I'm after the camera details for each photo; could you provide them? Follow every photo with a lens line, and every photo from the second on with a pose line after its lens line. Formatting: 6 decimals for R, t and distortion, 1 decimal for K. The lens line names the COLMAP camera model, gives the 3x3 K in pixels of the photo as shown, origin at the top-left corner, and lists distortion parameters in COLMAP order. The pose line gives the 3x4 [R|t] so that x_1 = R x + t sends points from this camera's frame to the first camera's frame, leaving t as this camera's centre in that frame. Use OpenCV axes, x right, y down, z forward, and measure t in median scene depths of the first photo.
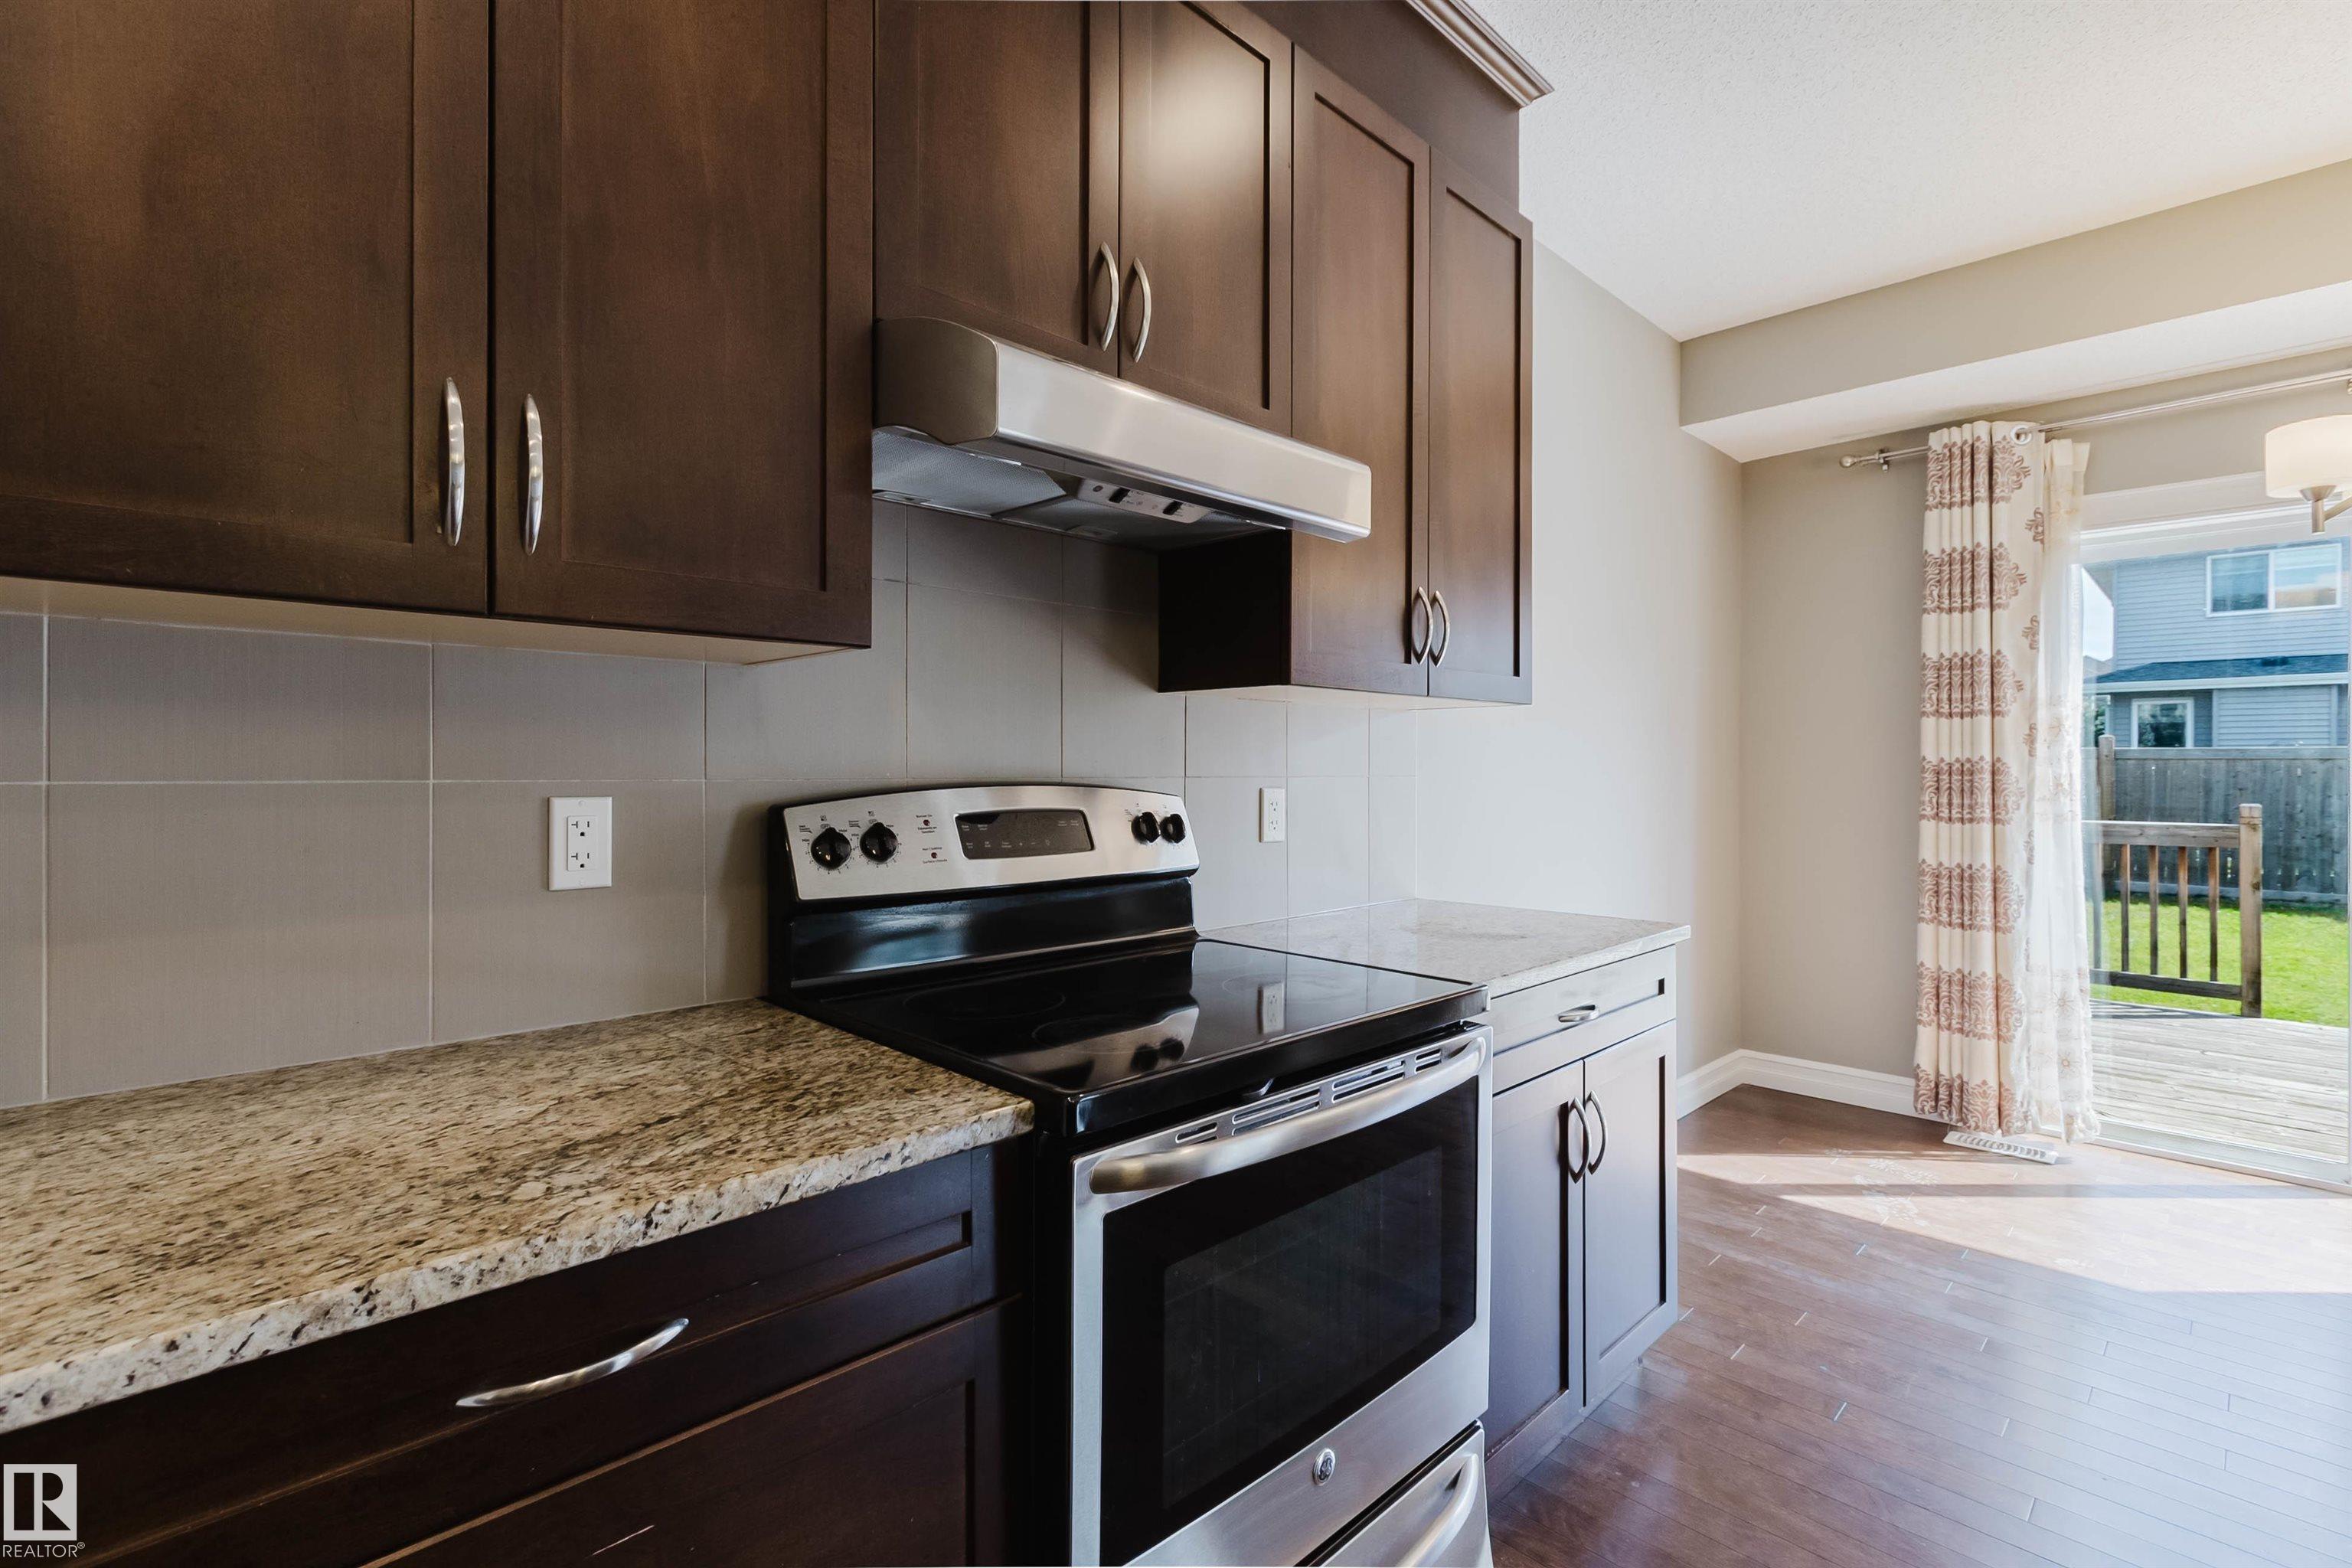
lens RADIAL K [[1069.9, 0, 1175.7], [0, 1069.9, 771.6], [0, 0, 1]] dist [0.002218, 0.000094]
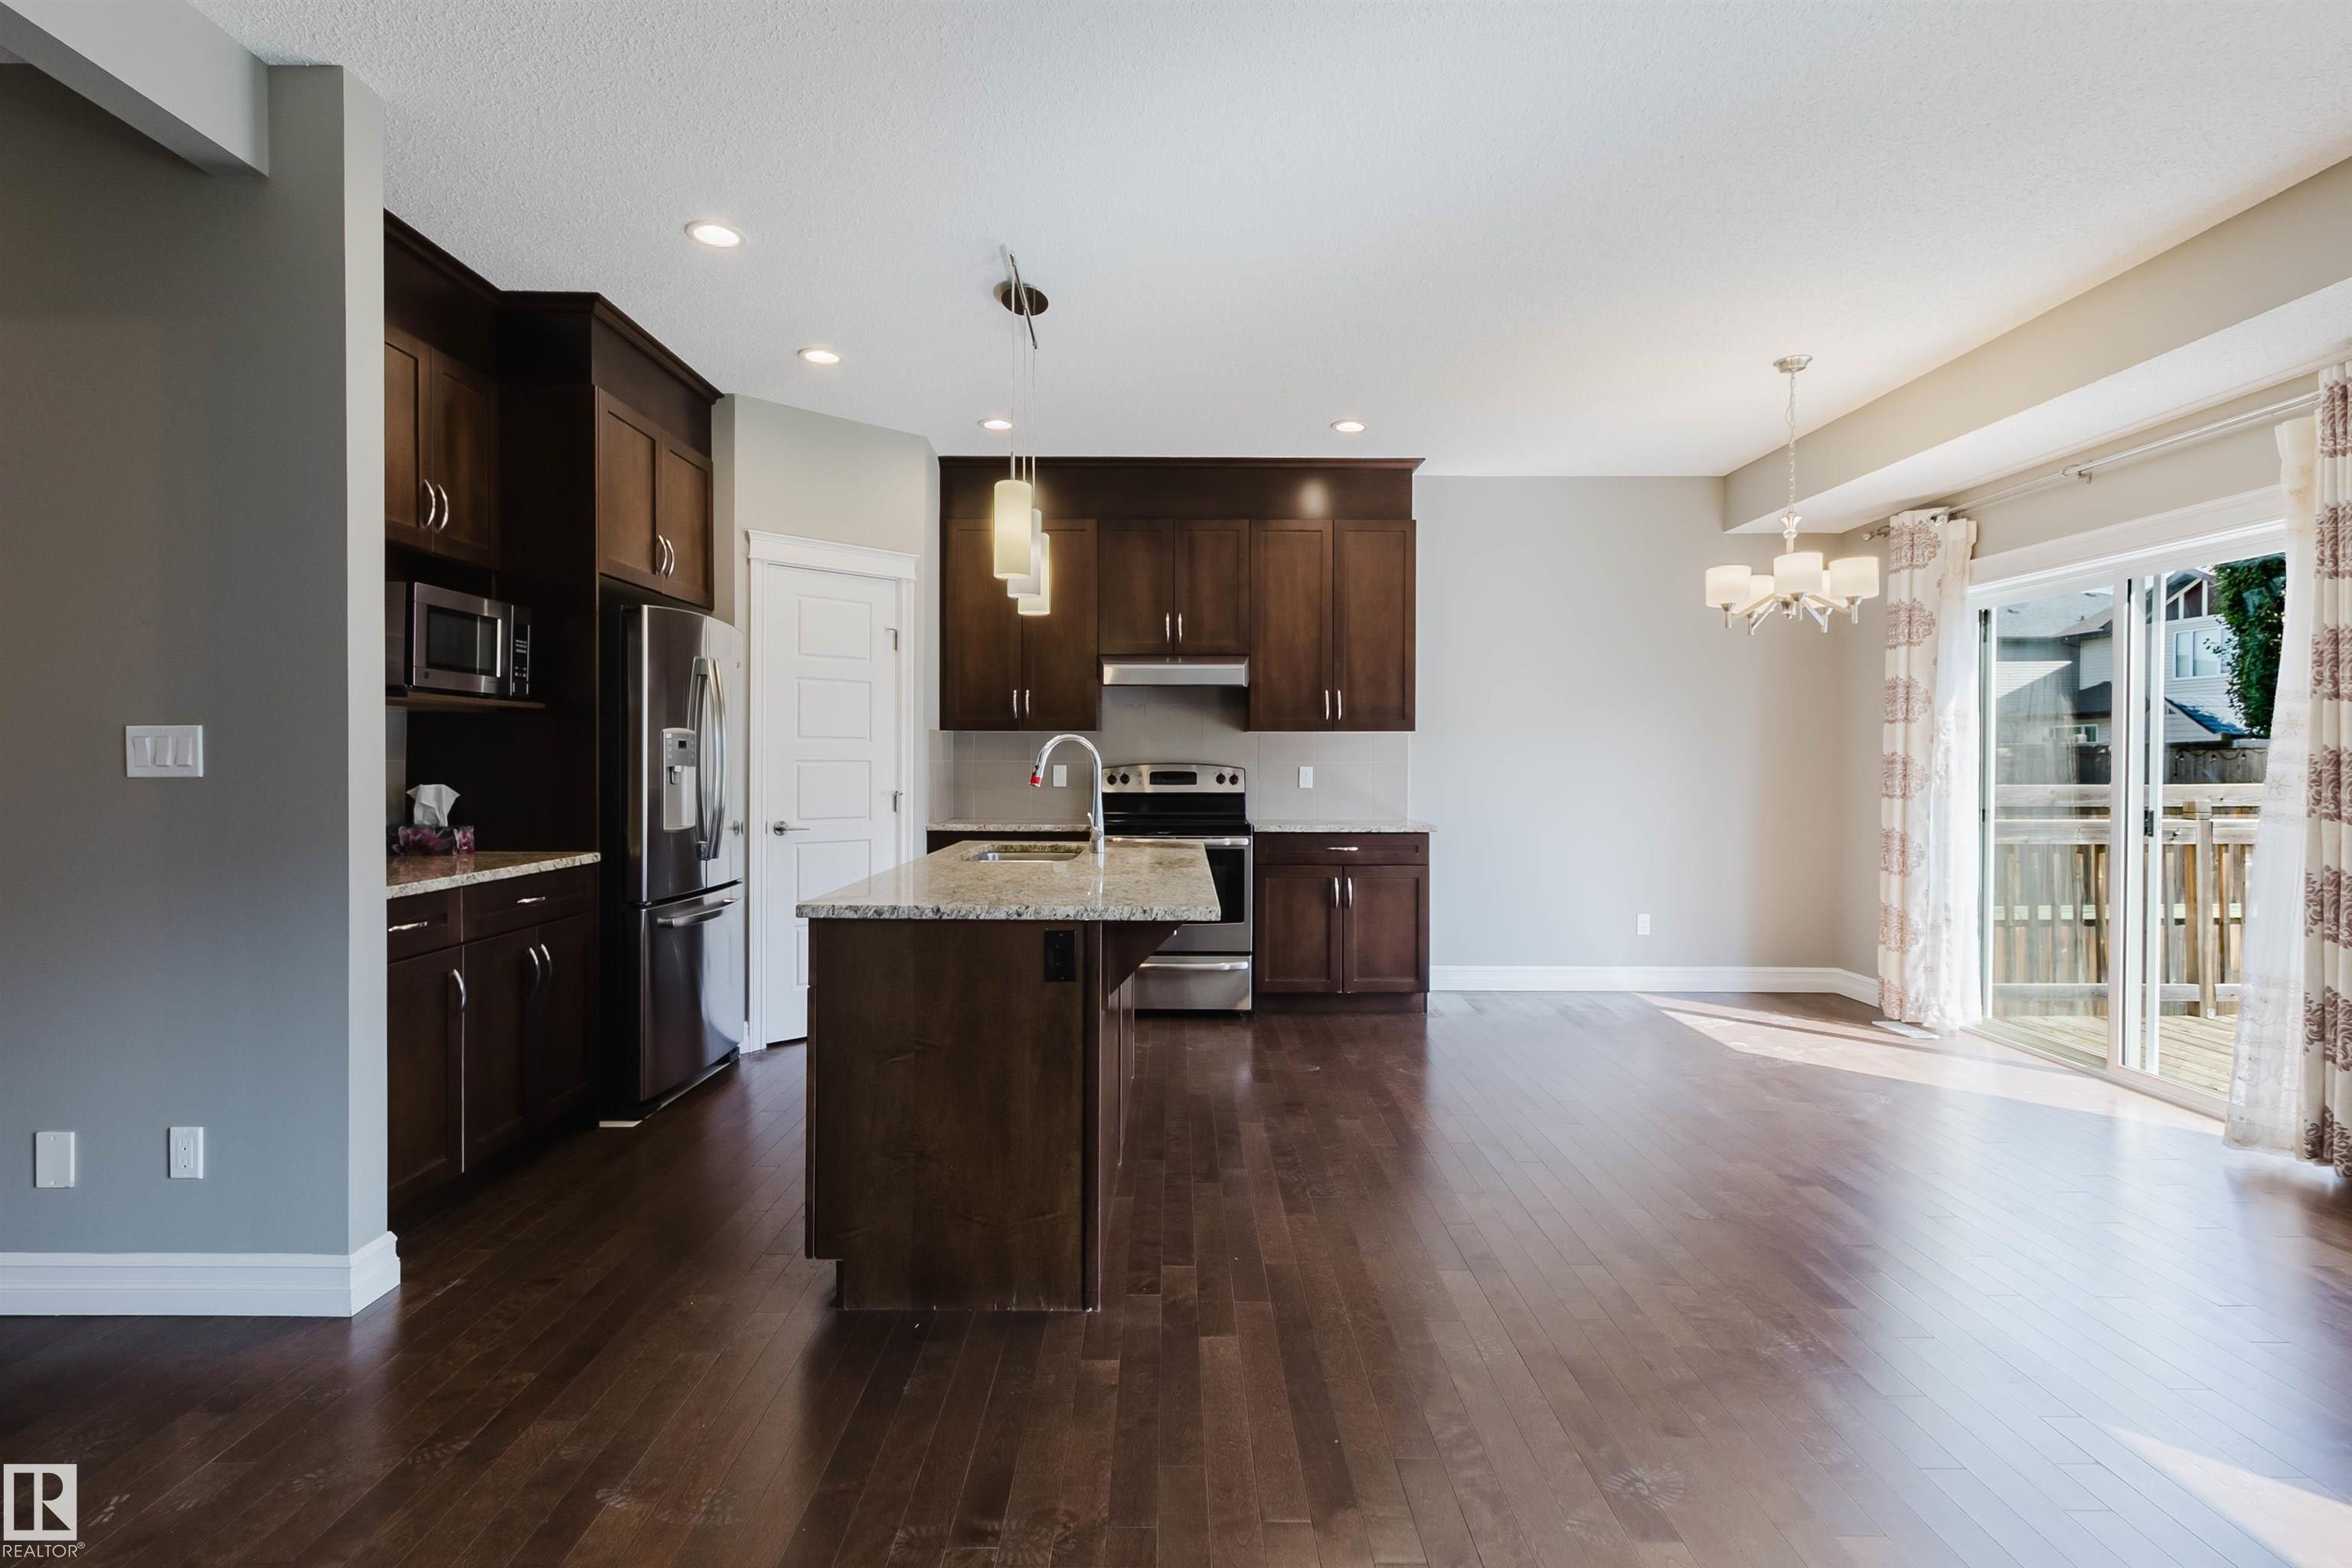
lens RADIAL K [[1138.5, 0, 1173.0], [0, 1138.5, 769.5], [0, 0, 1]] dist [0.007439, 0.001365]
pose [[0.716501, 0.009413, -0.697522, 1.136045], [-0.003055, 0.999942, 0.010356, -0.002994], [0.697579, -0.005289, 0.716488, -0.750773]]
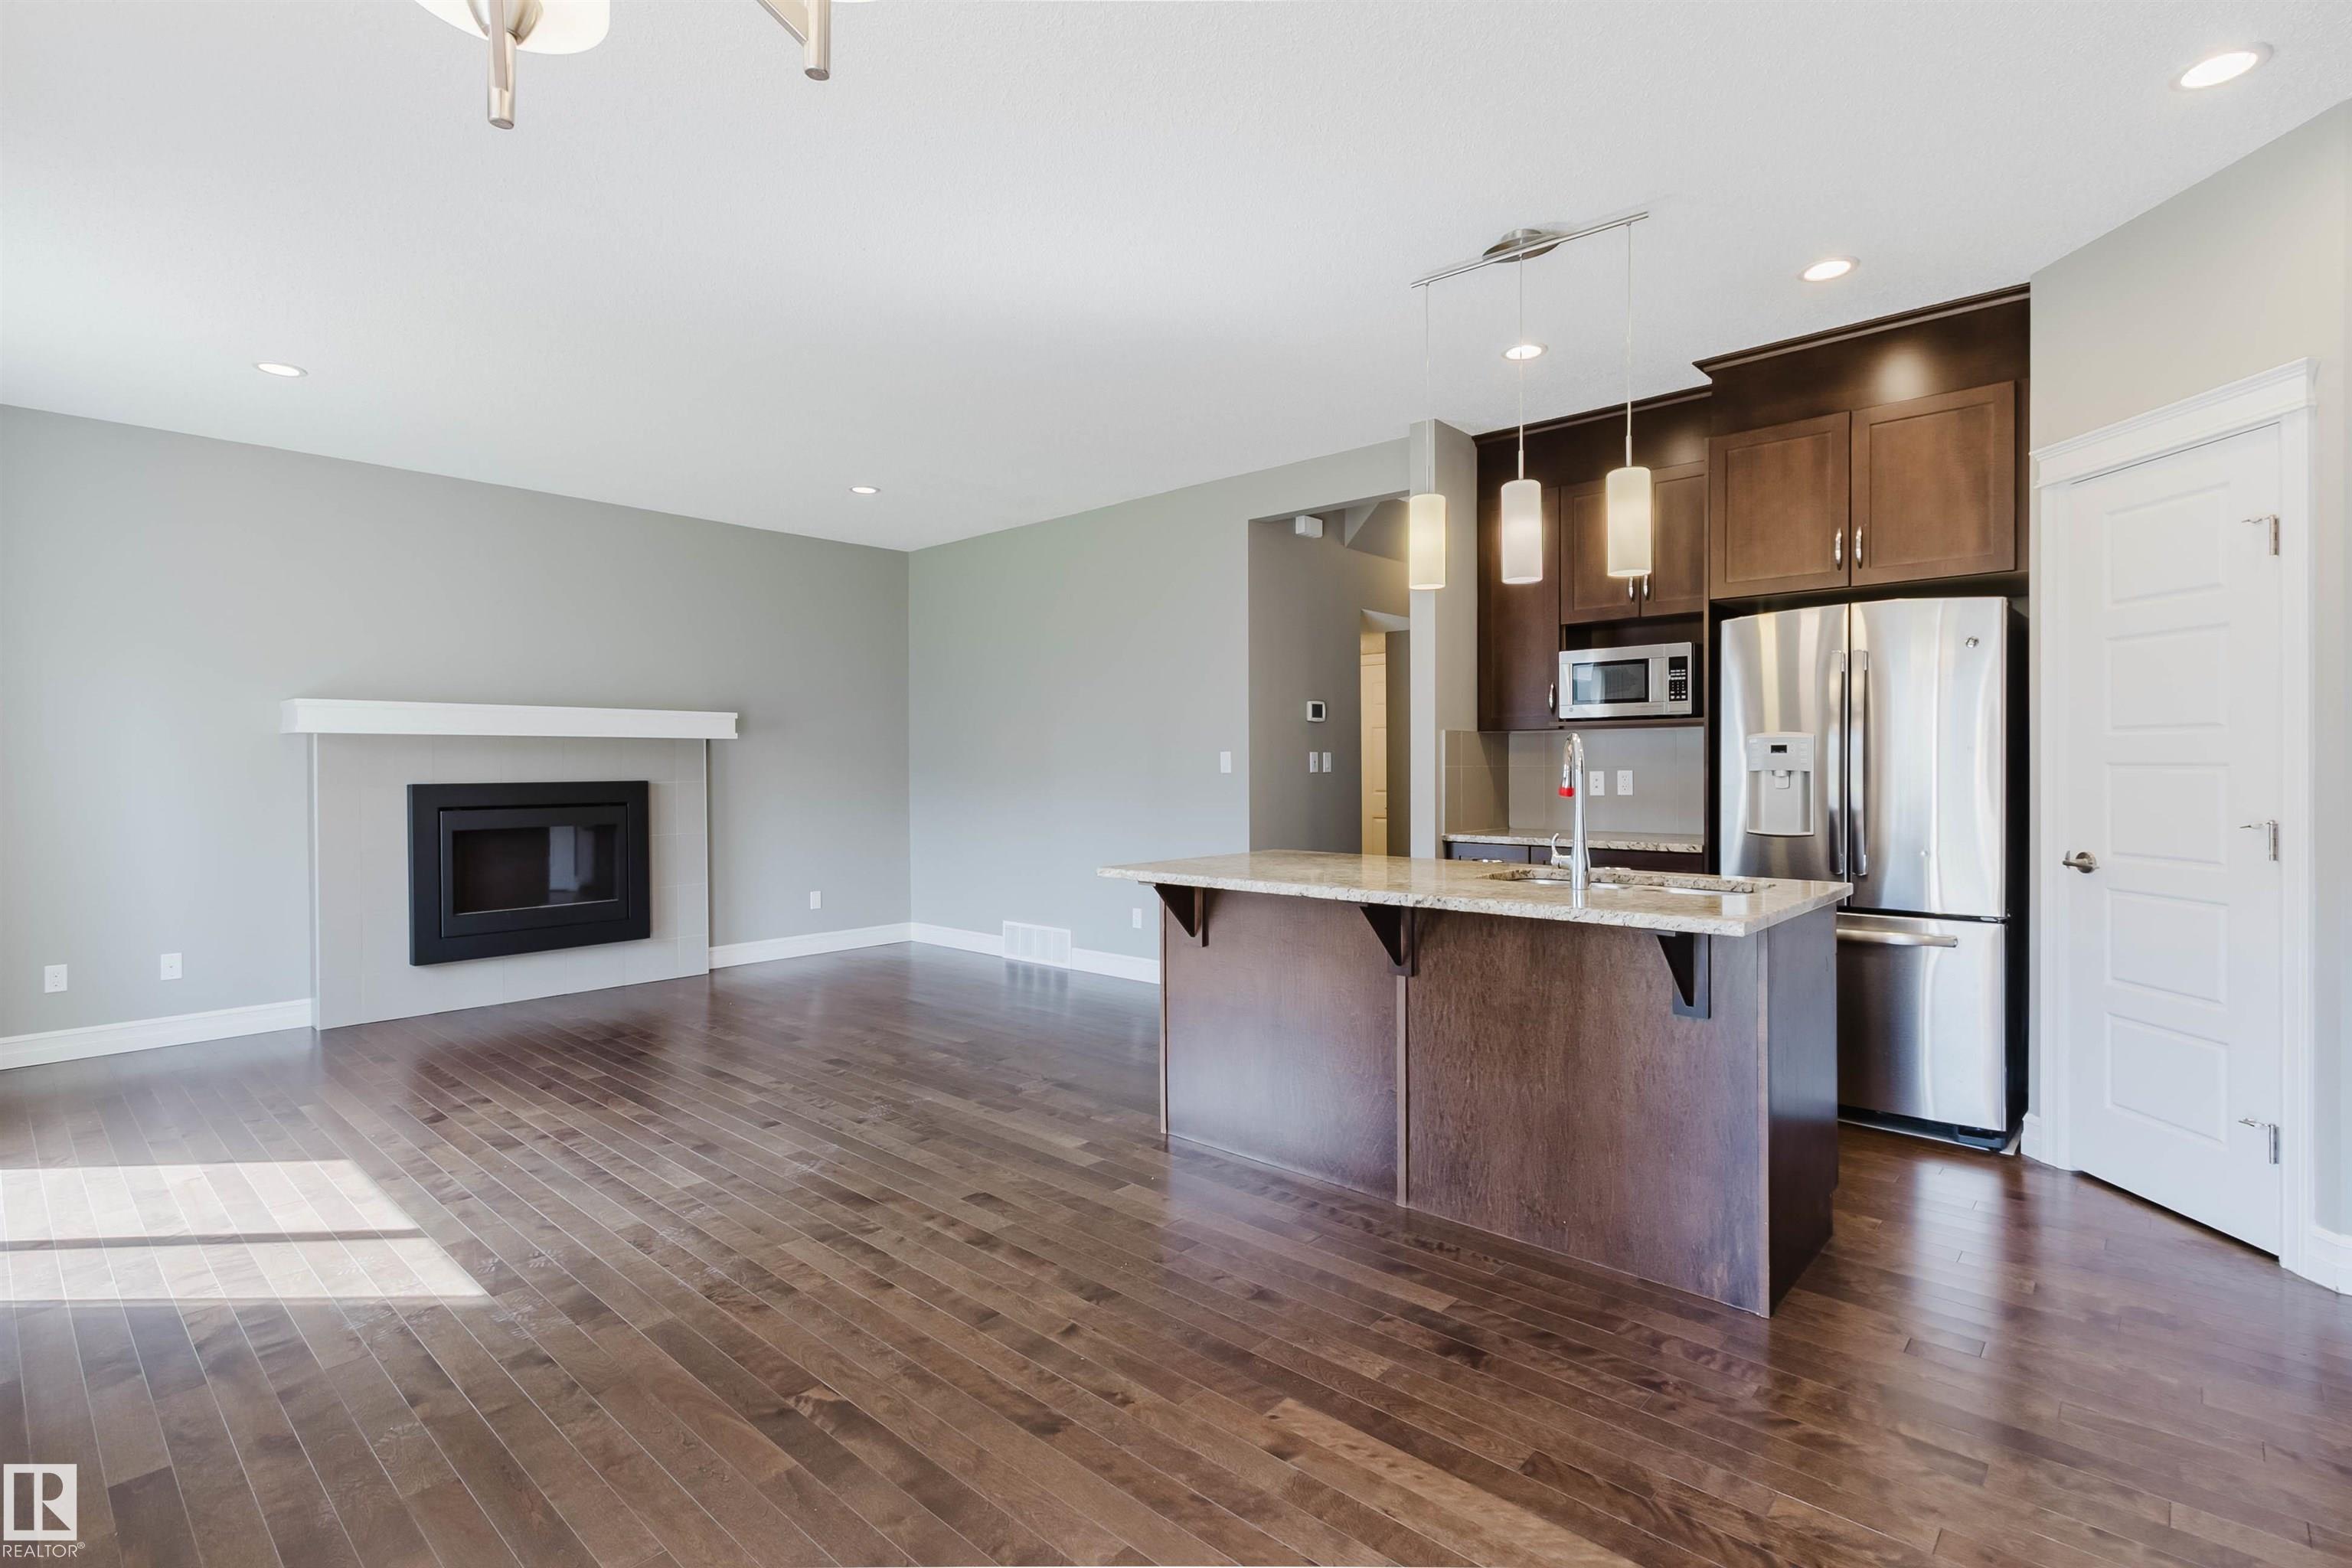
lens RADIAL K [[1069.9, 0, 1169.2], [0, 1069.9, 778.0], [0, 0, 1]] dist [0.002218, 0.000094]
pose [[-0.998203, 0.005875, -0.059632, 0.638857], [0.005355, 0.999946, 0.008882, 0.001786], [0.059681, 0.008547, -0.998181, 0.787125]]
